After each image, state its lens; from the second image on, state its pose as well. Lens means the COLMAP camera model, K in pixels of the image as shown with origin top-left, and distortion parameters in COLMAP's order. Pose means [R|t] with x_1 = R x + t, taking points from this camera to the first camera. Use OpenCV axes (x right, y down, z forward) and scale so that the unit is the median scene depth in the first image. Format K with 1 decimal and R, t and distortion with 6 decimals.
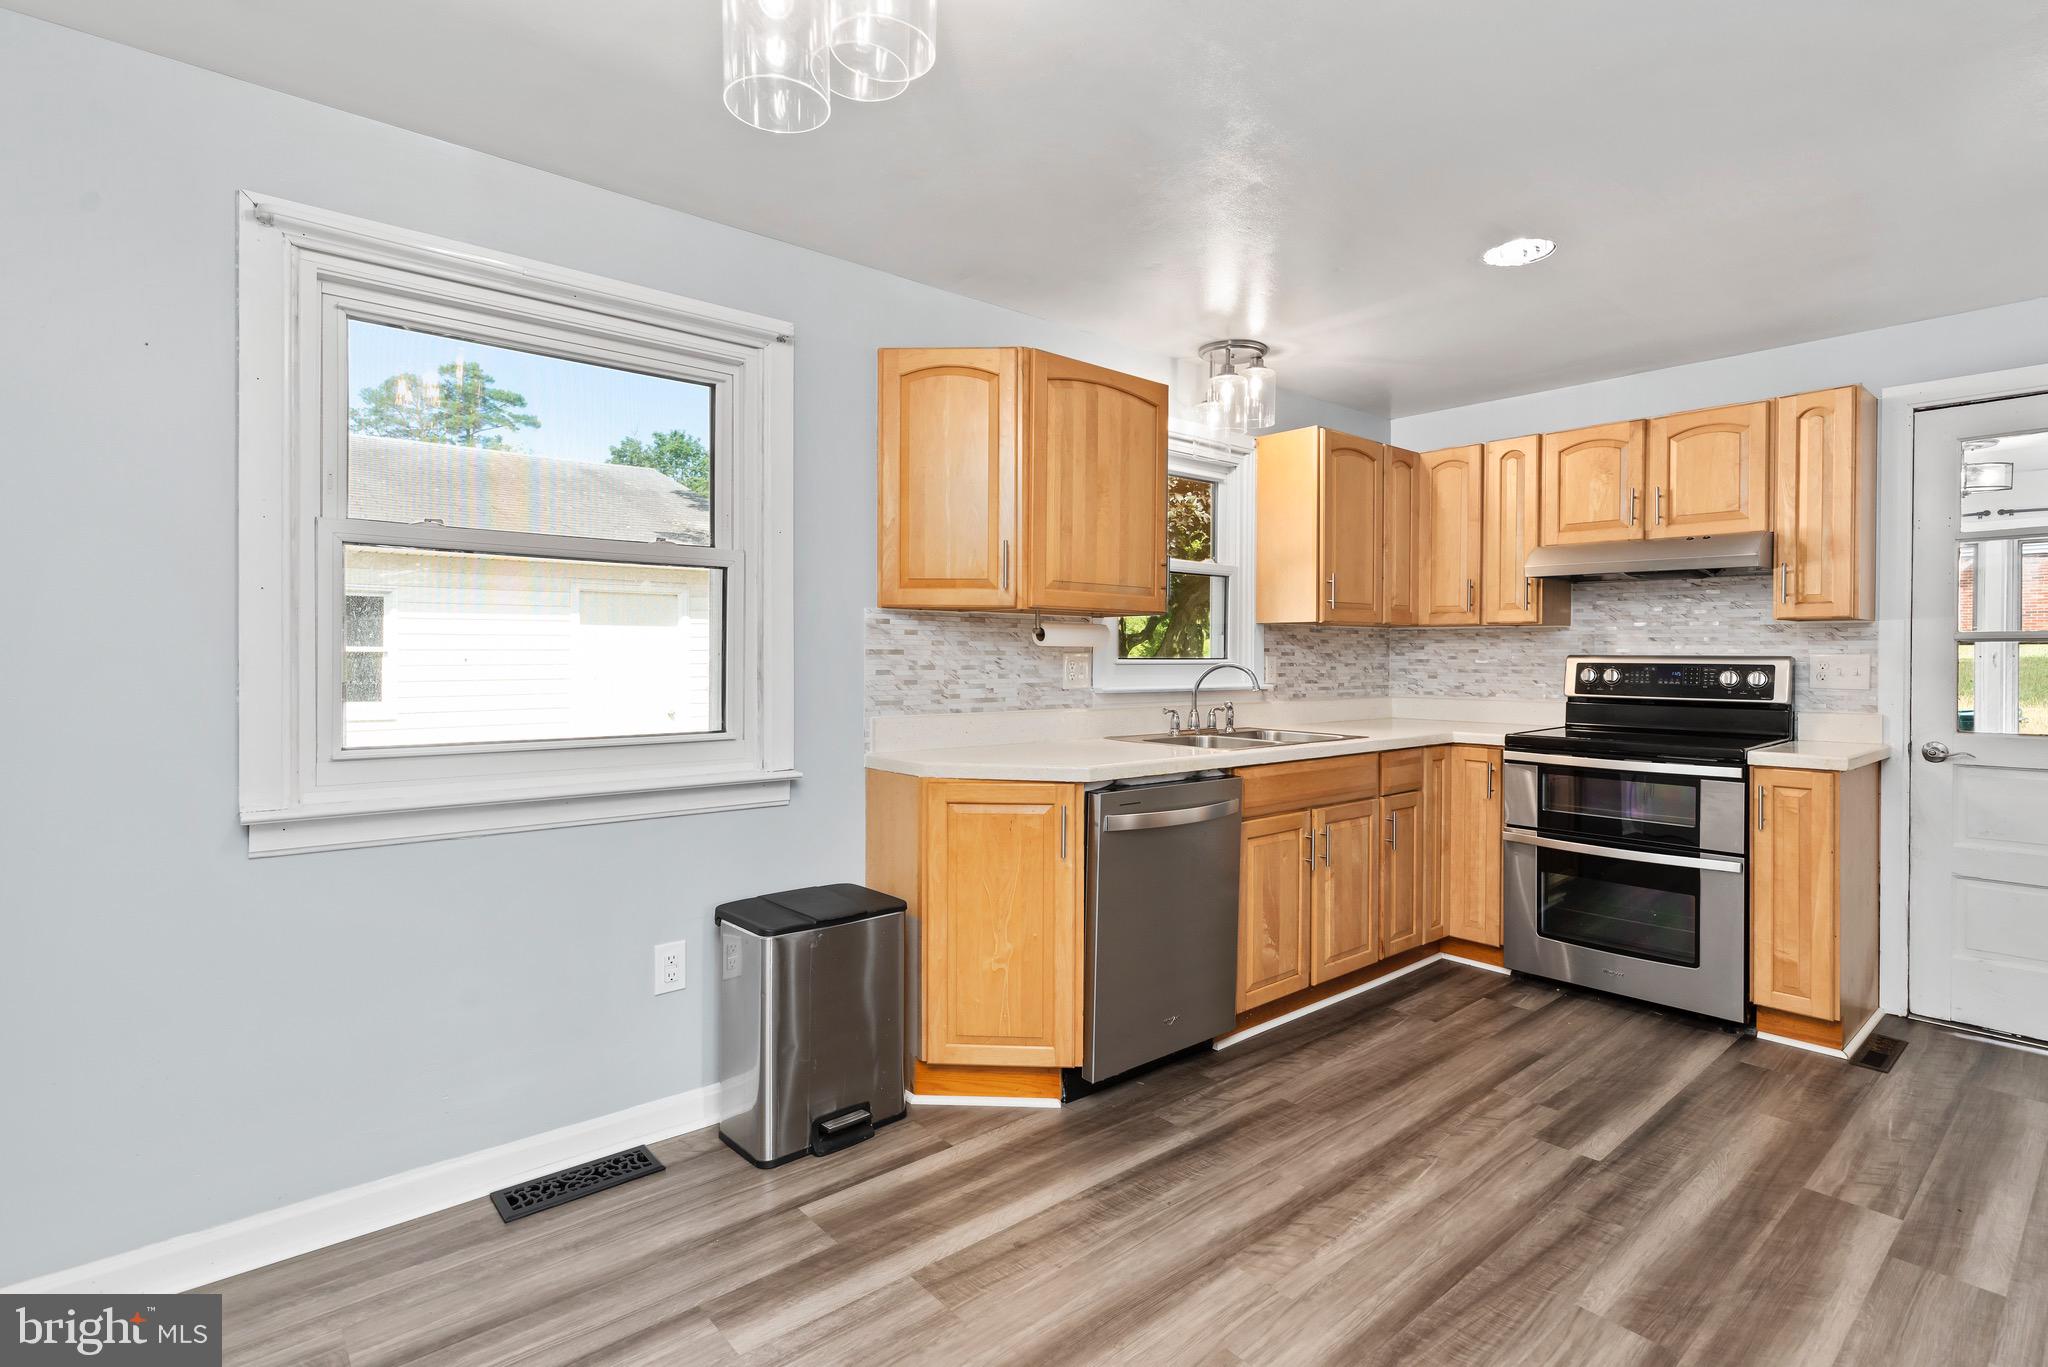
lens RADIAL K [[1001.3, 0, 1048.7], [0, 1001.3, 645.6], [0, 0, 1]] dist [0.000191, 0.000570]
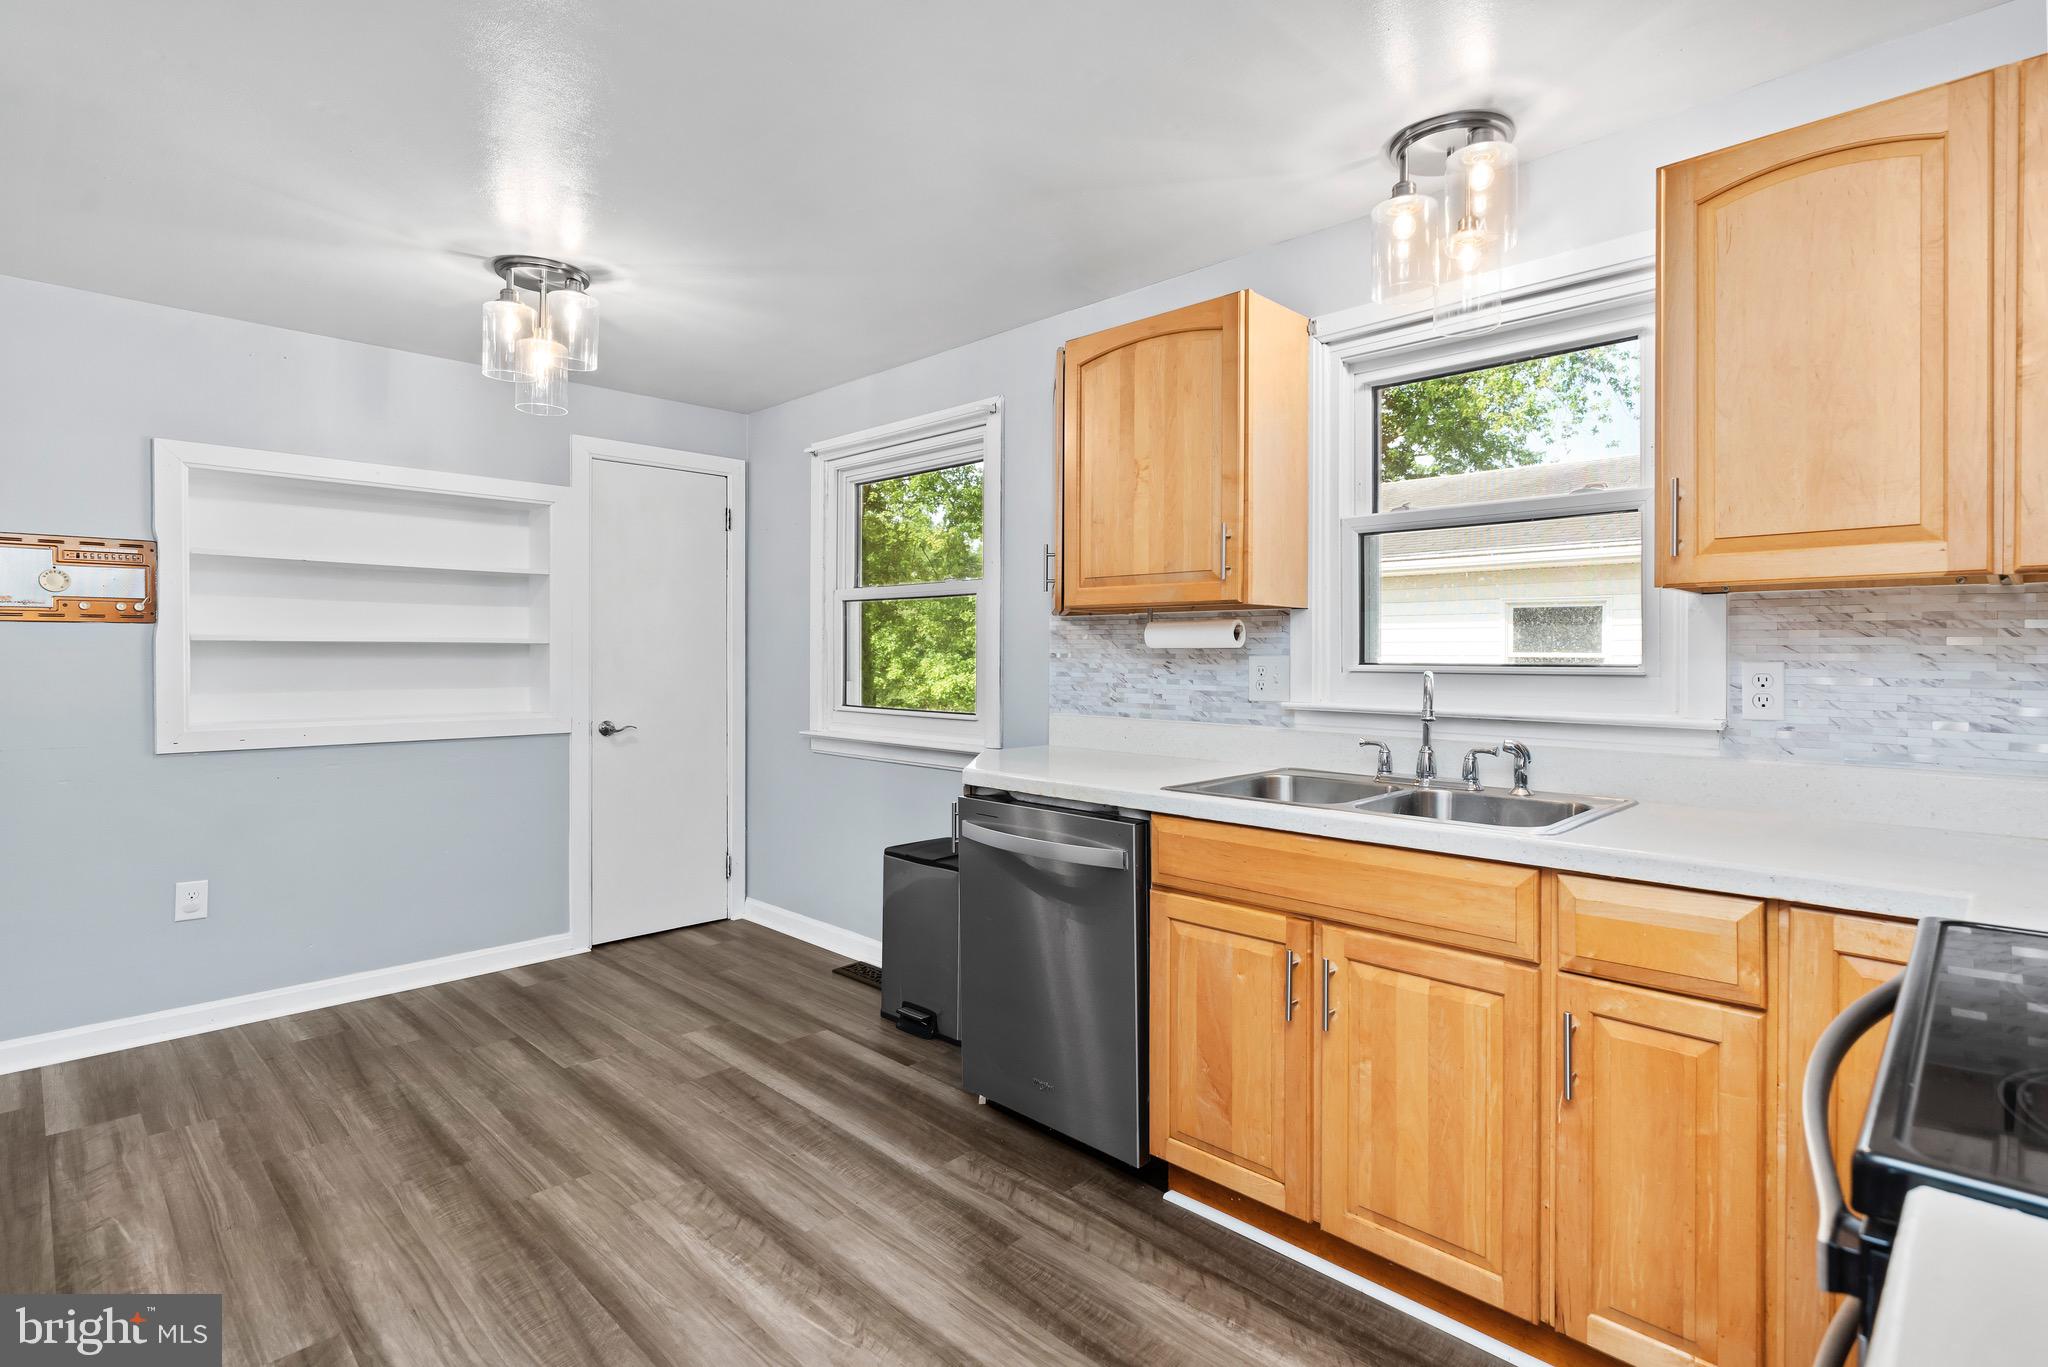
lens RADIAL K [[1001.3, 0, 1048.7], [0, 1001.3, 645.6], [0, 0, 1]] dist [0.000191, 0.000570]
pose [[0.079341, -0.014485, -0.996742, 0.959331], [0.006017, 0.999883, -0.014052, 0.011297], [0.996829, -0.004883, 0.079419, 0.920110]]
